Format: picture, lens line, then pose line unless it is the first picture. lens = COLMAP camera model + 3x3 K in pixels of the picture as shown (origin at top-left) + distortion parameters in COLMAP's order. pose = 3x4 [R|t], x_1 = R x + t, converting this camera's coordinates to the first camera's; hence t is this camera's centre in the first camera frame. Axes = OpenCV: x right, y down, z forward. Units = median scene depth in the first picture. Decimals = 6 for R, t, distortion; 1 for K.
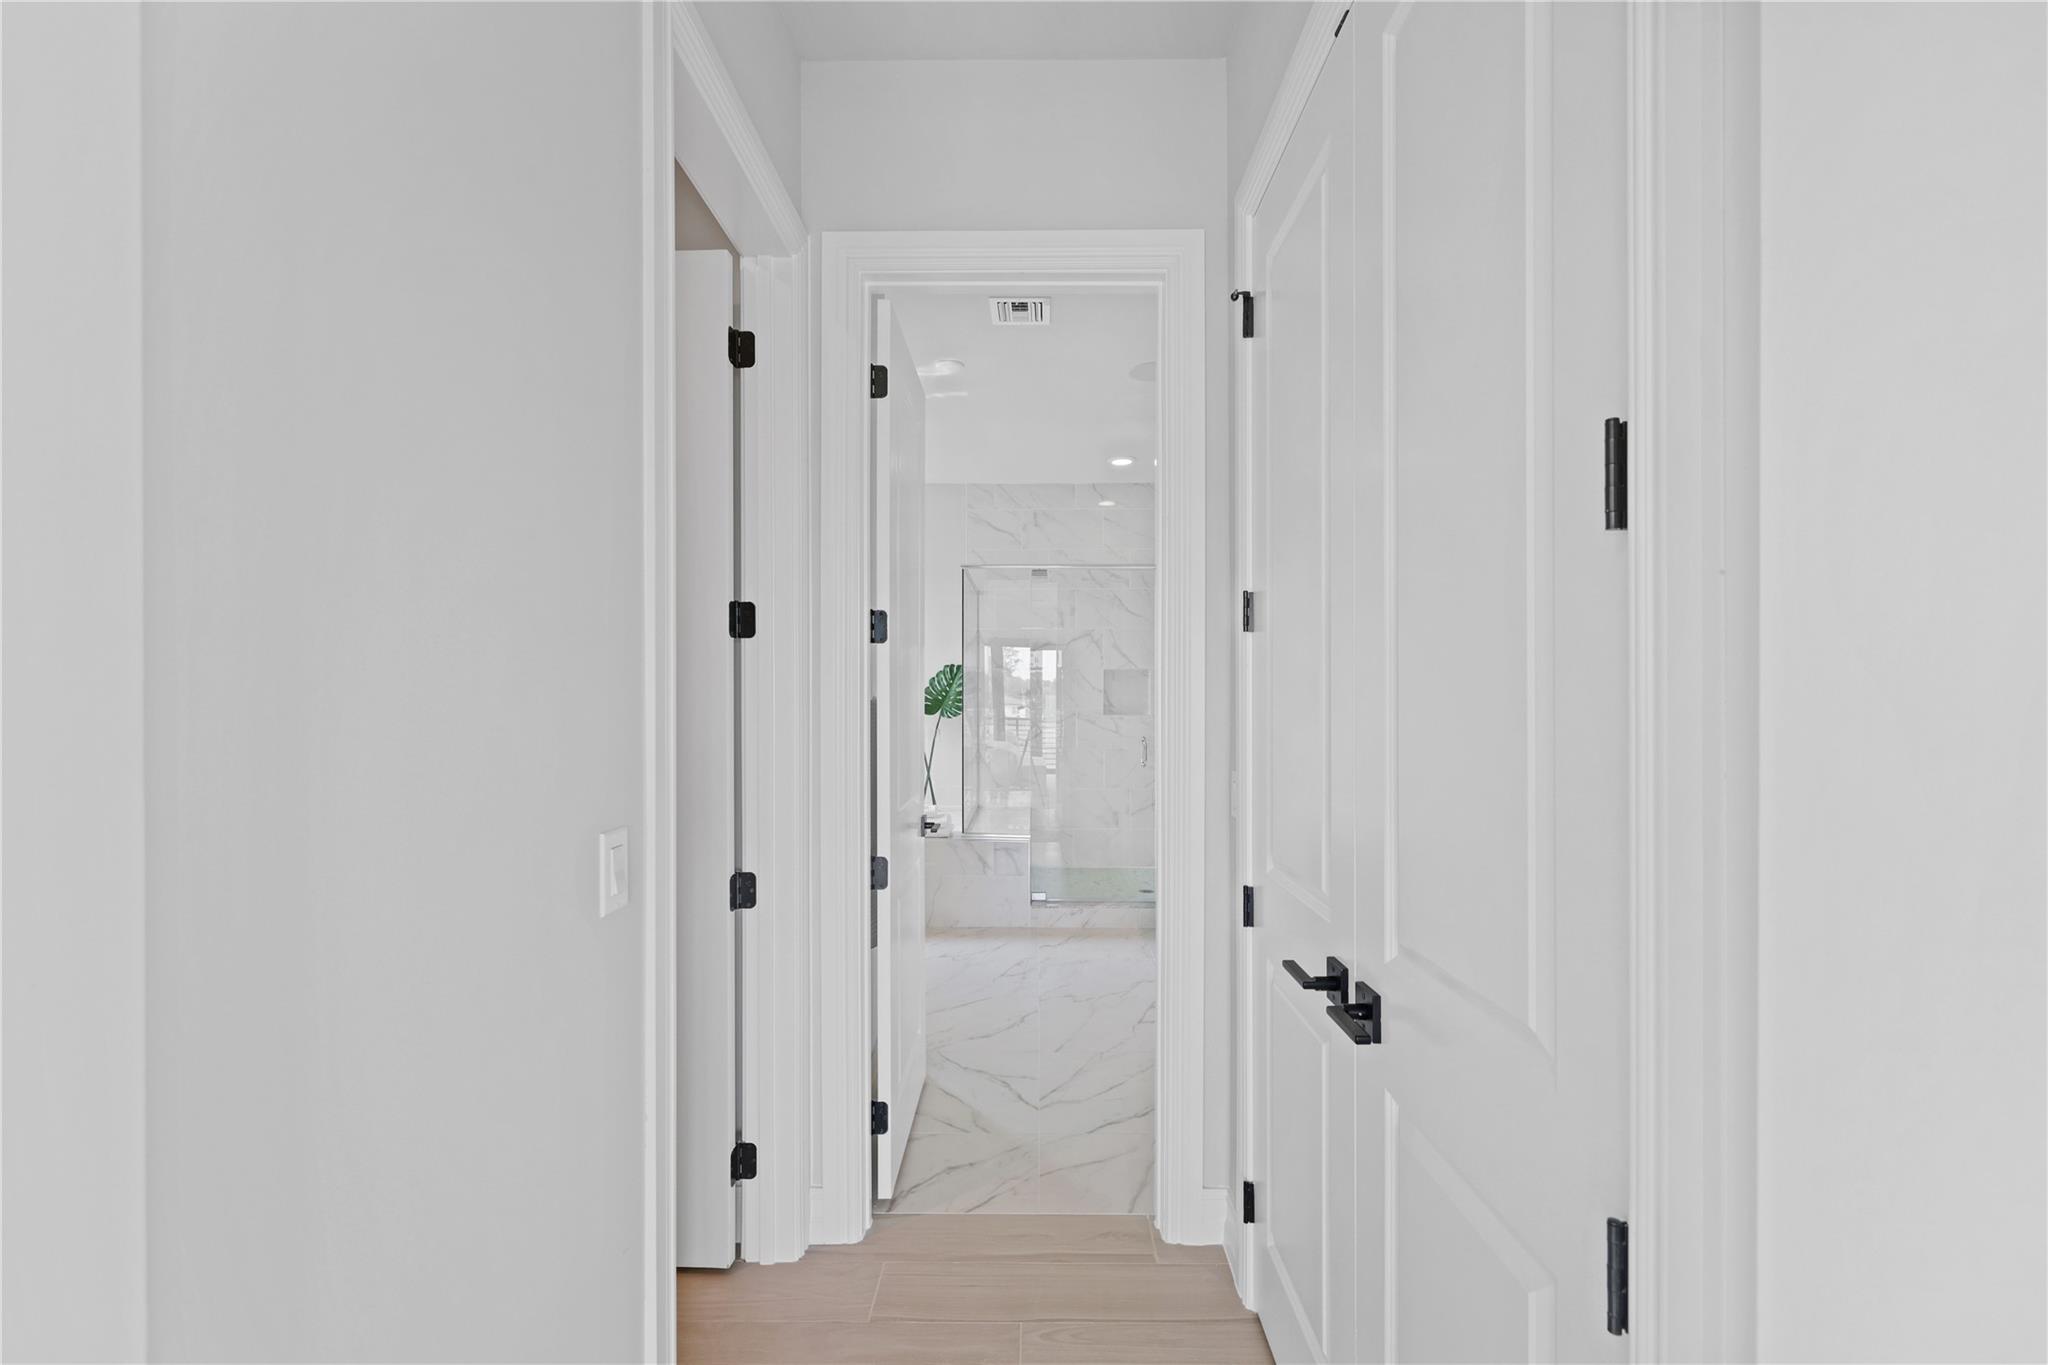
lens RADIAL K [[856.7, 0, 1029.5], [0, 856.7, 677.6], [0, 0, 1]] dist [-0.000350, 0.000986]
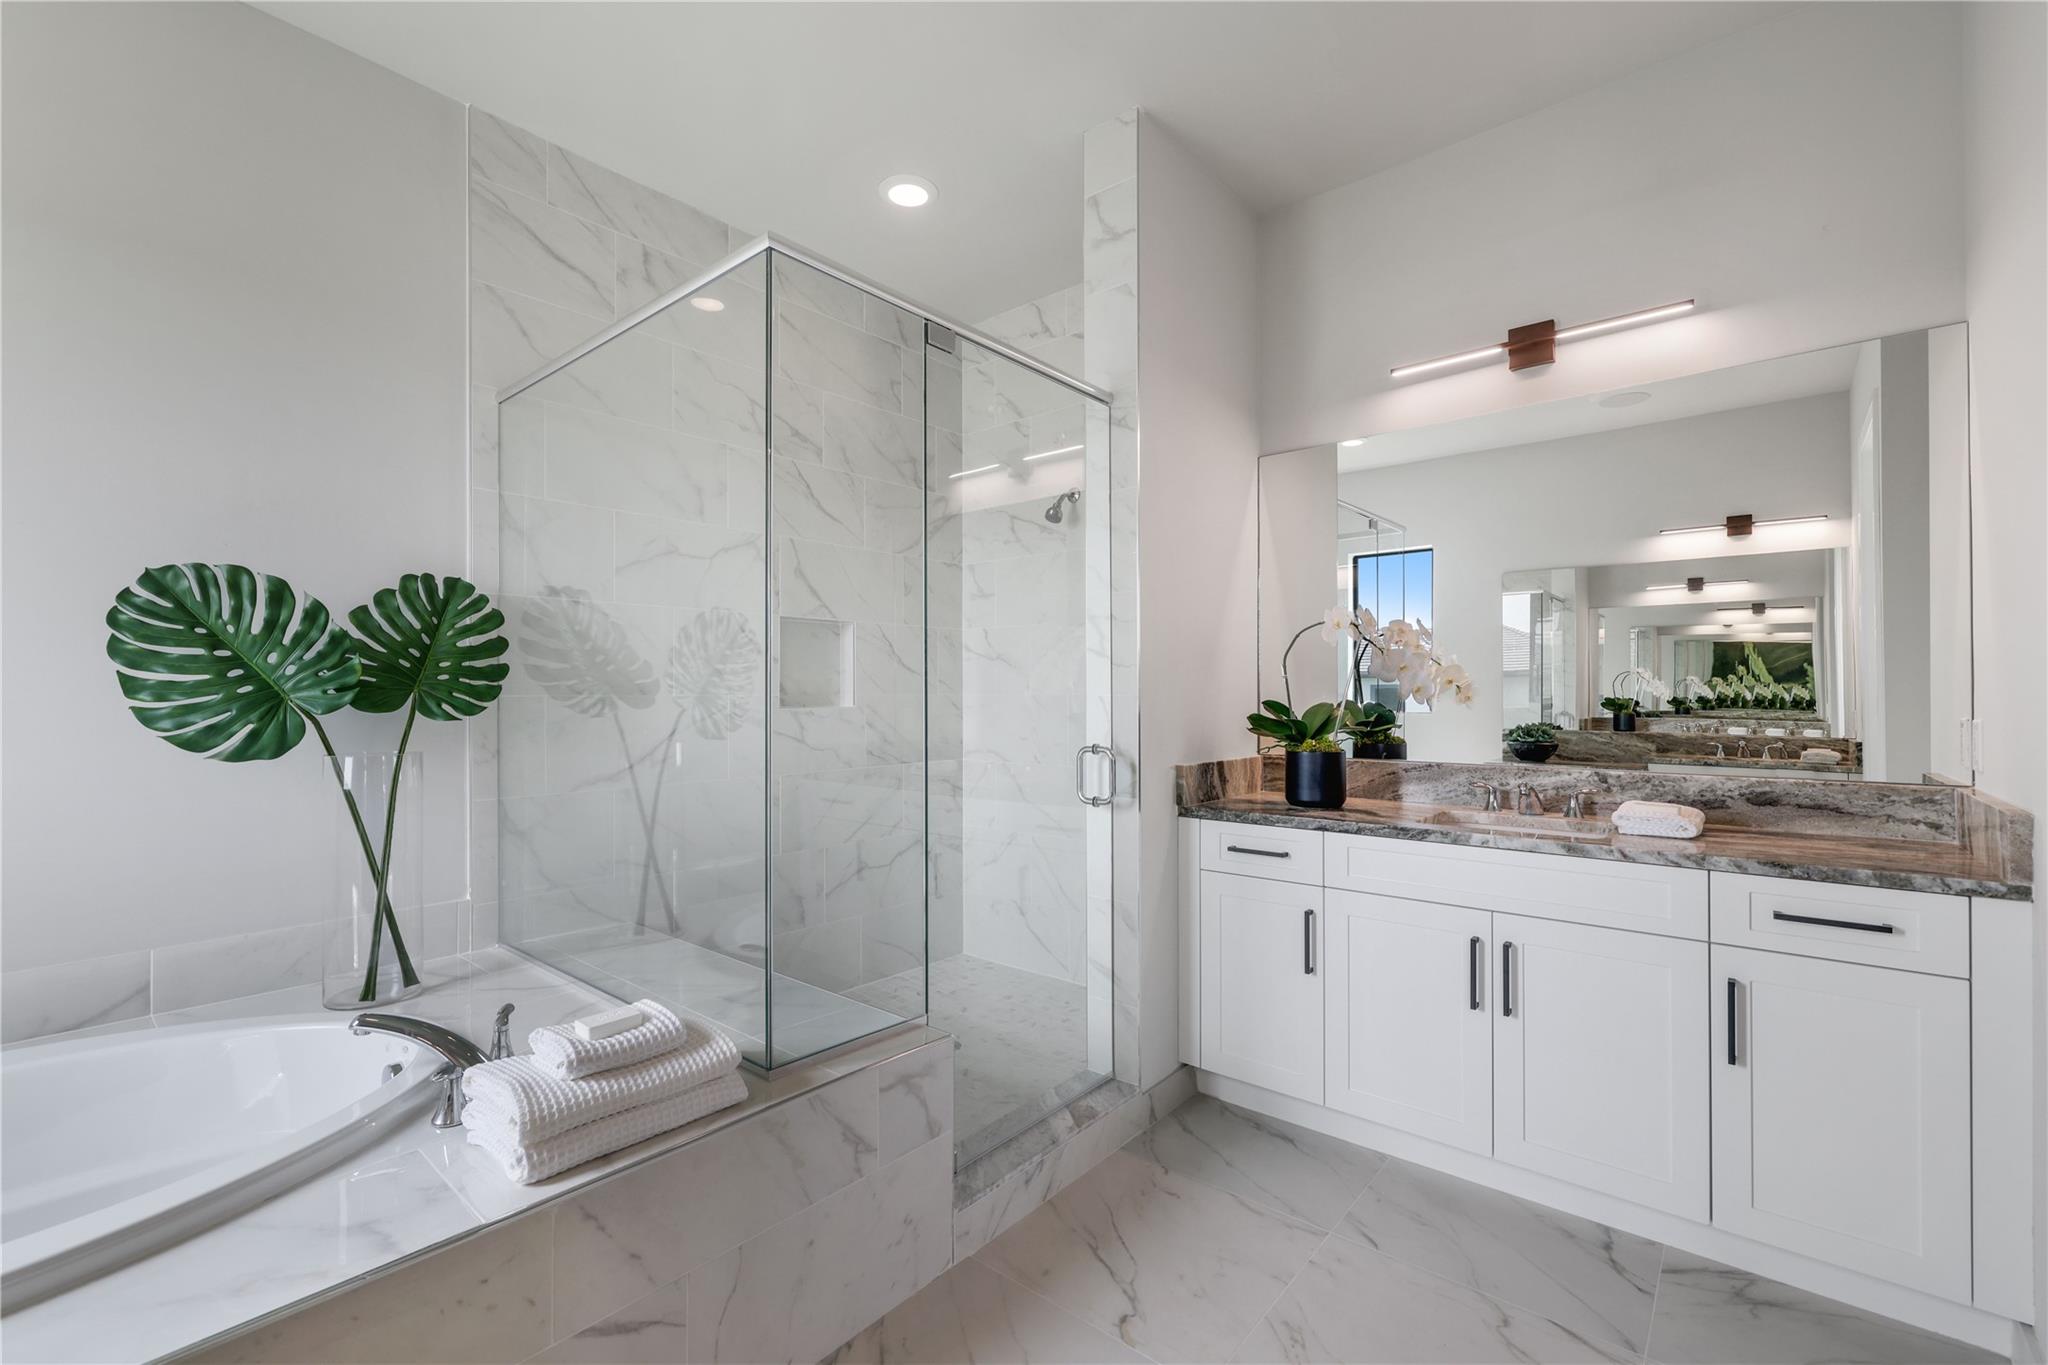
lens RADIAL K [[856.7, 0, 1029.5], [0, 856.7, 677.6], [0, 0, 1]] dist [-0.000350, 0.000986]
pose [[0.634752, 0.012468, 0.772615, -0.213565], [-0.005308, 0.999917, -0.011775, 0.032500], [-0.772698, 0.003373, 0.634765, 0.587427]]
